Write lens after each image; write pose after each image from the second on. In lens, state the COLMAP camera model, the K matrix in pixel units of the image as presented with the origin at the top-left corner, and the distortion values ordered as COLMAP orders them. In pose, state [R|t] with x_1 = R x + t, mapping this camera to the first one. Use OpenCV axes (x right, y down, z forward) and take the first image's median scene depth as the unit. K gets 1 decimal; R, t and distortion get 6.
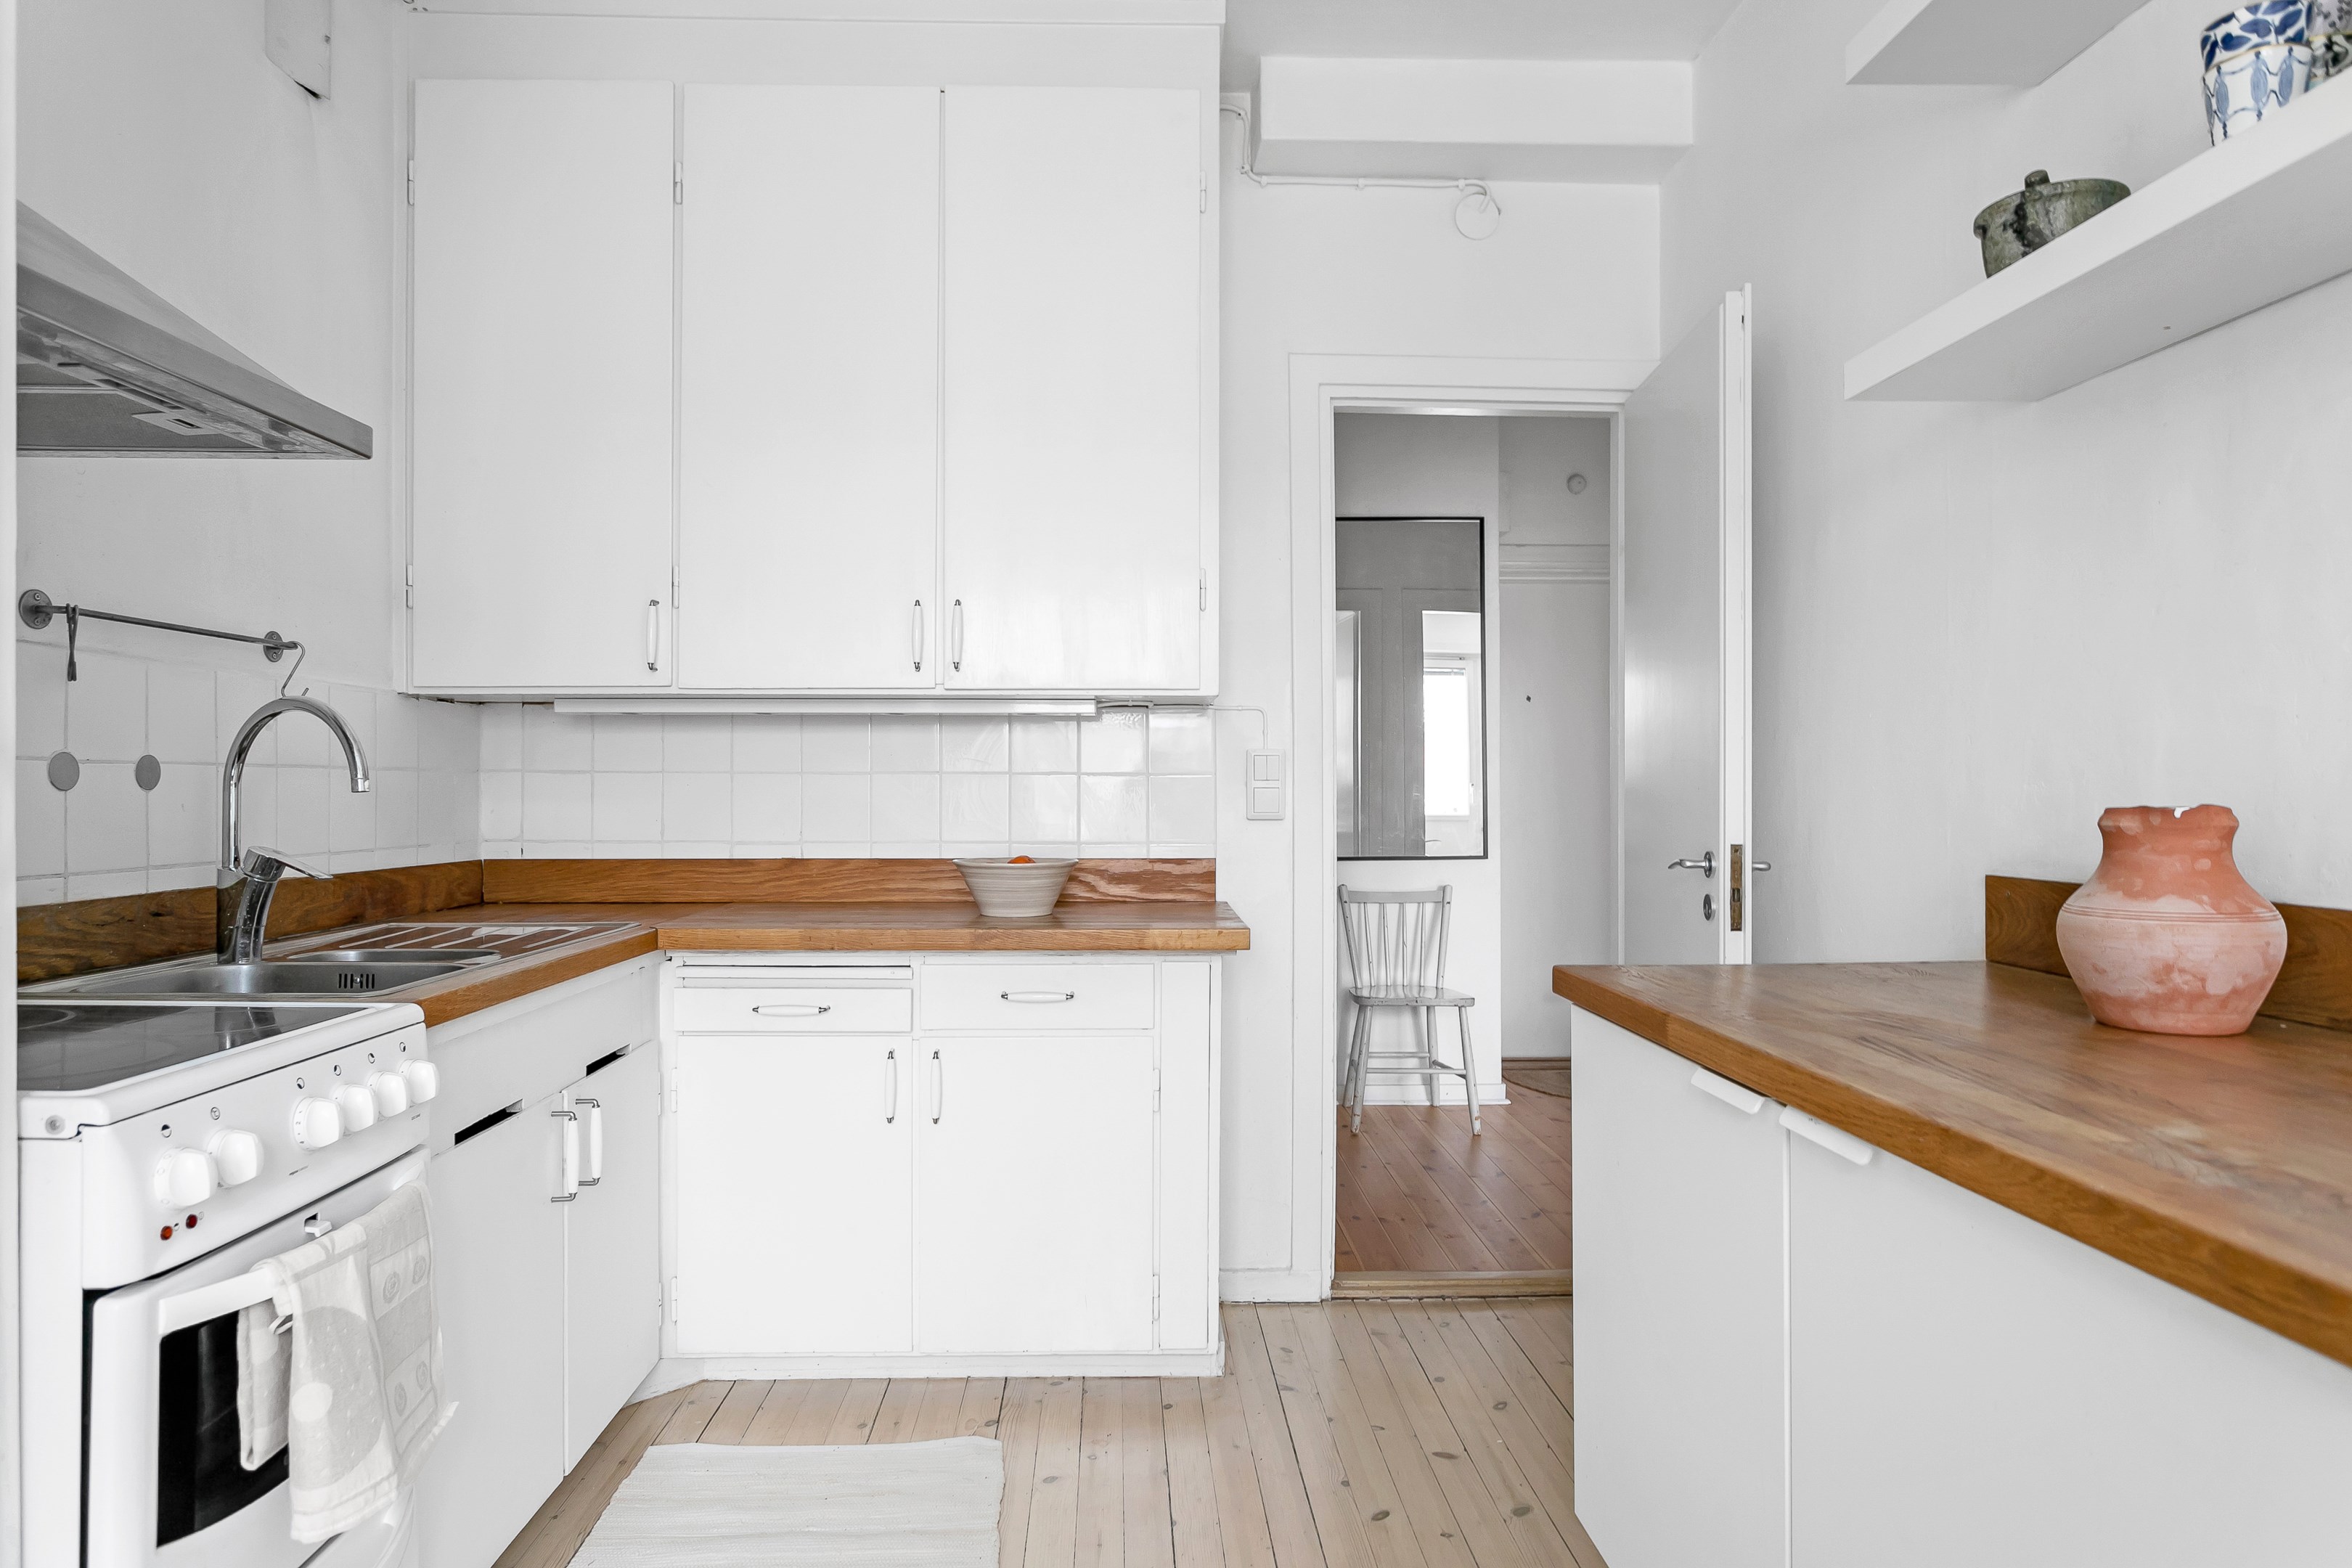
lens RADIAL K [[1412.8, 0, 1177.3], [0, 1412.8, 781.1], [0, 0, 1]] dist [-0.014343, 0.006534]
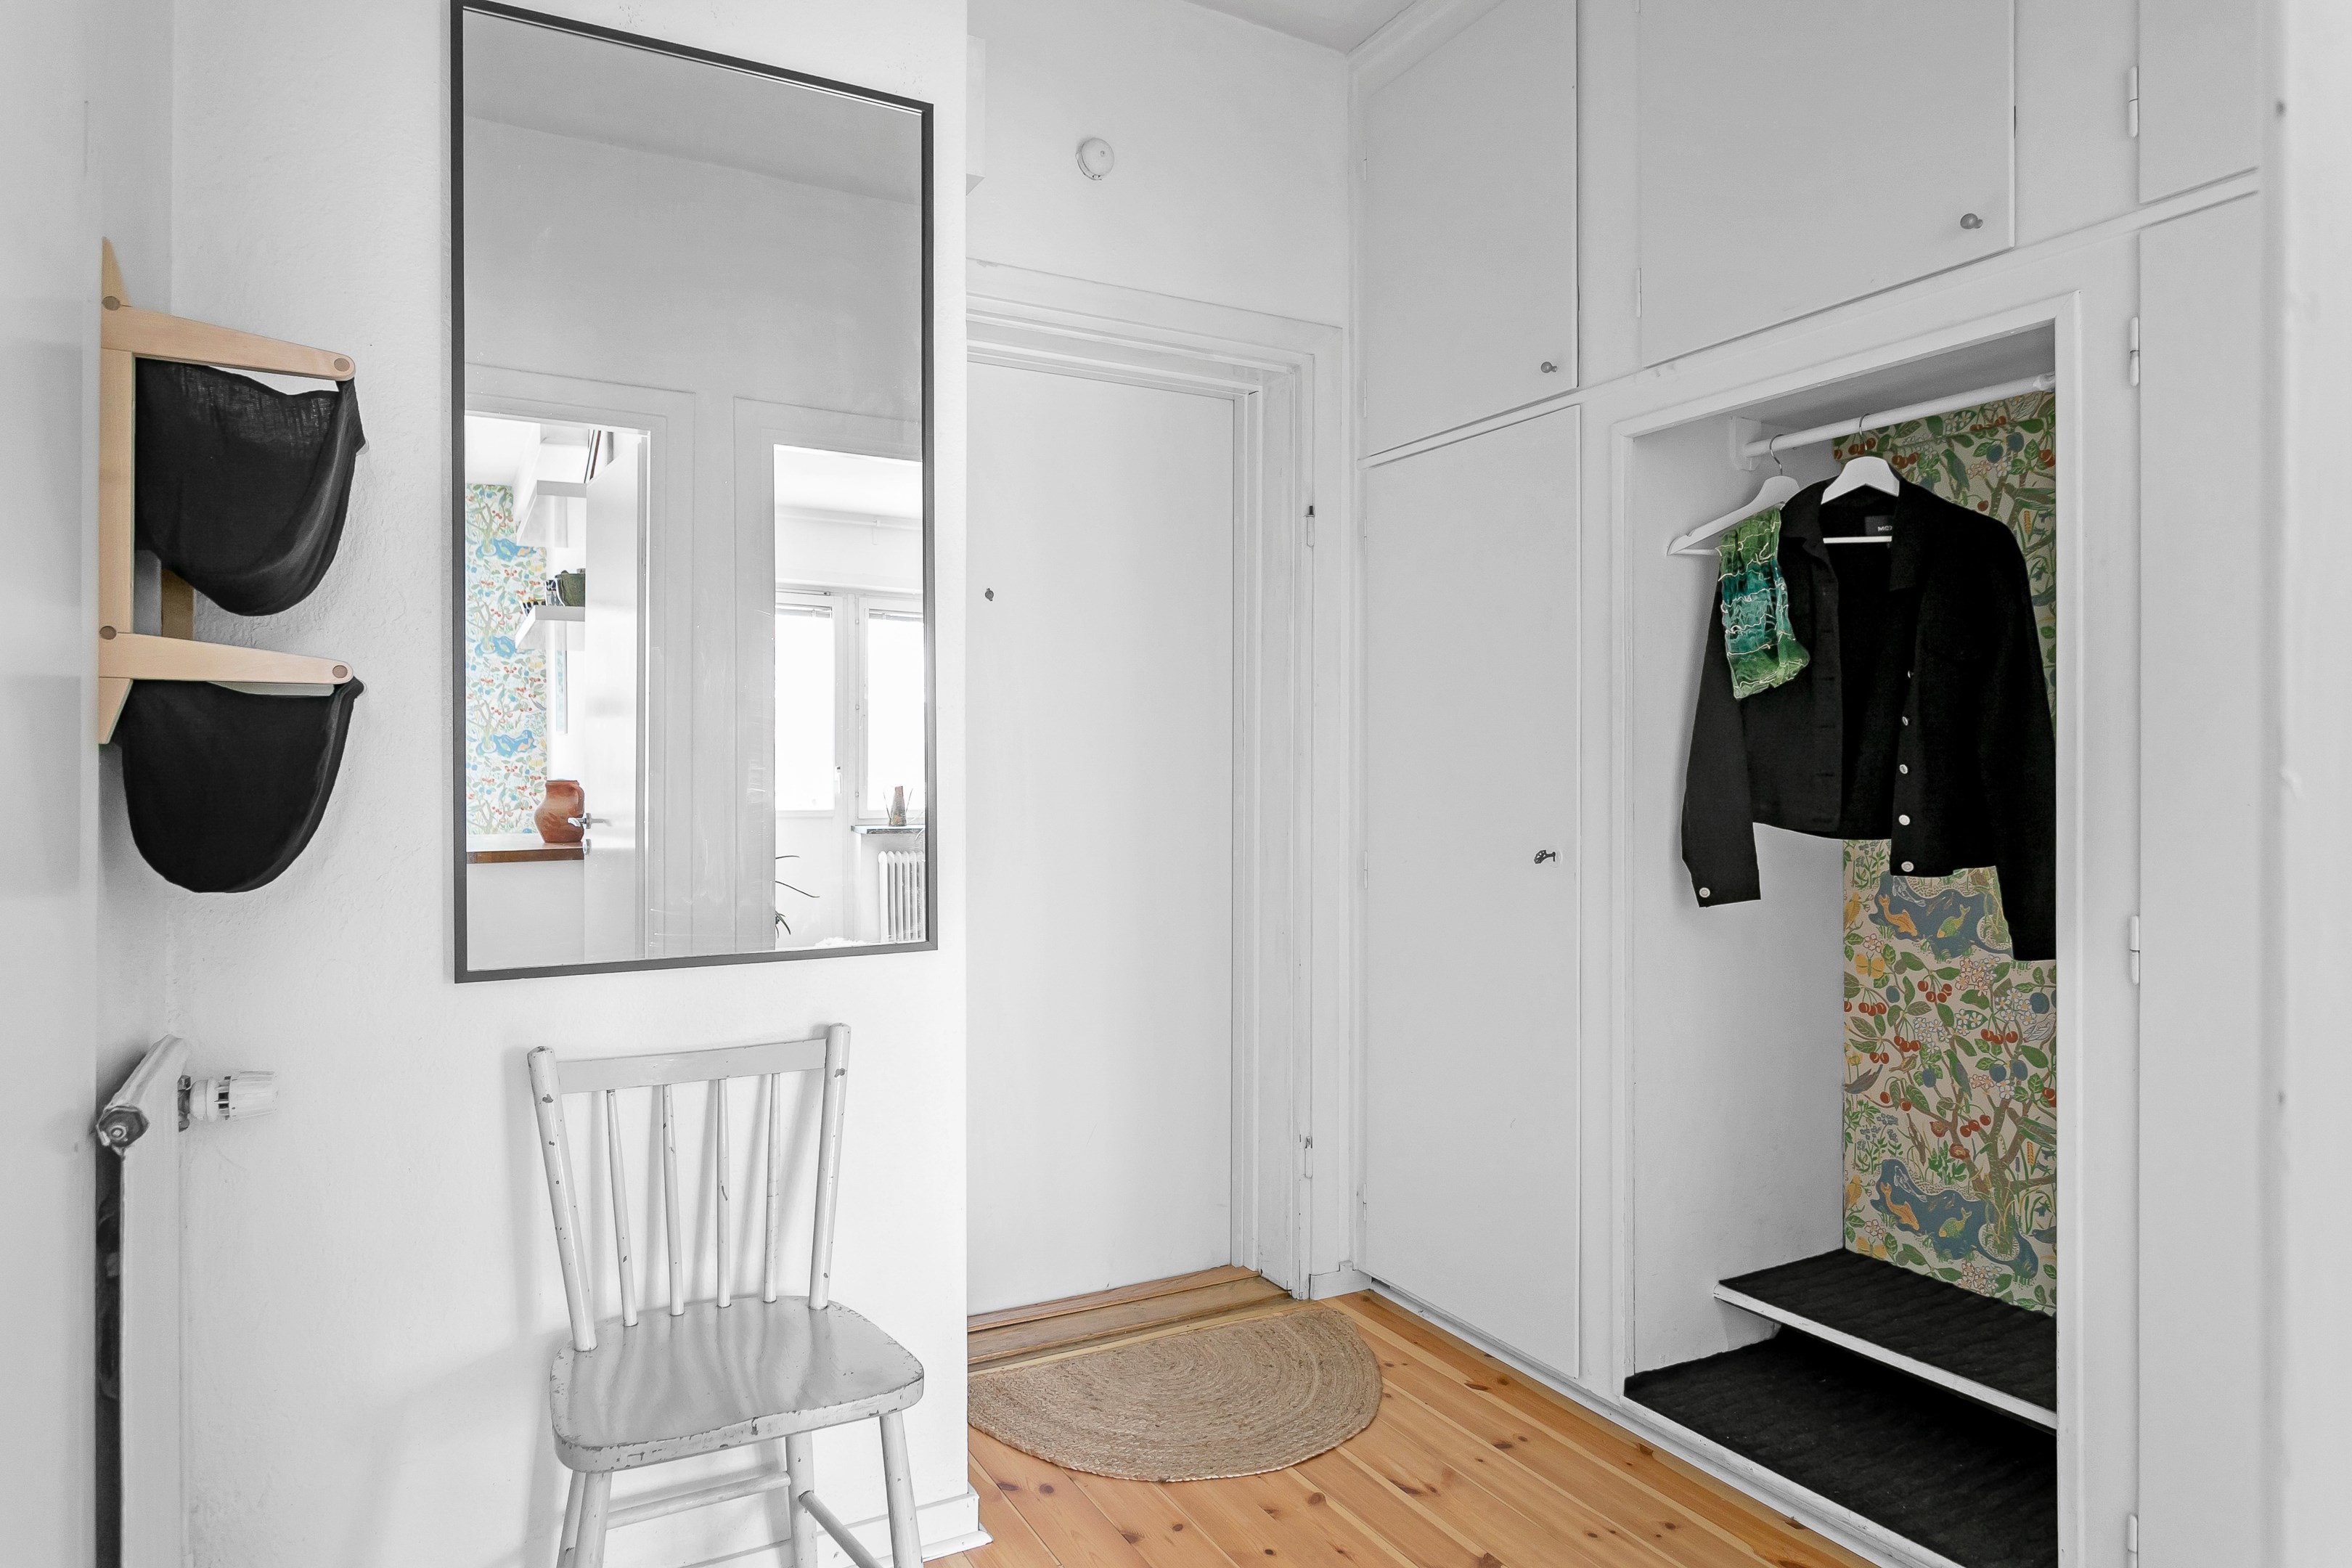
lens RADIAL K [[1412.8, 0, 1165.4], [0, 1412.8, 752.8], [0, 0, 1]] dist [-0.014343, 0.006534]
pose [[0.903119, 0.006019, 0.429347, 0.105509], [-0.001937, 0.999949, -0.009943, 0.003049], [-0.429385, 0.008148, 0.903085, 0.608546]]
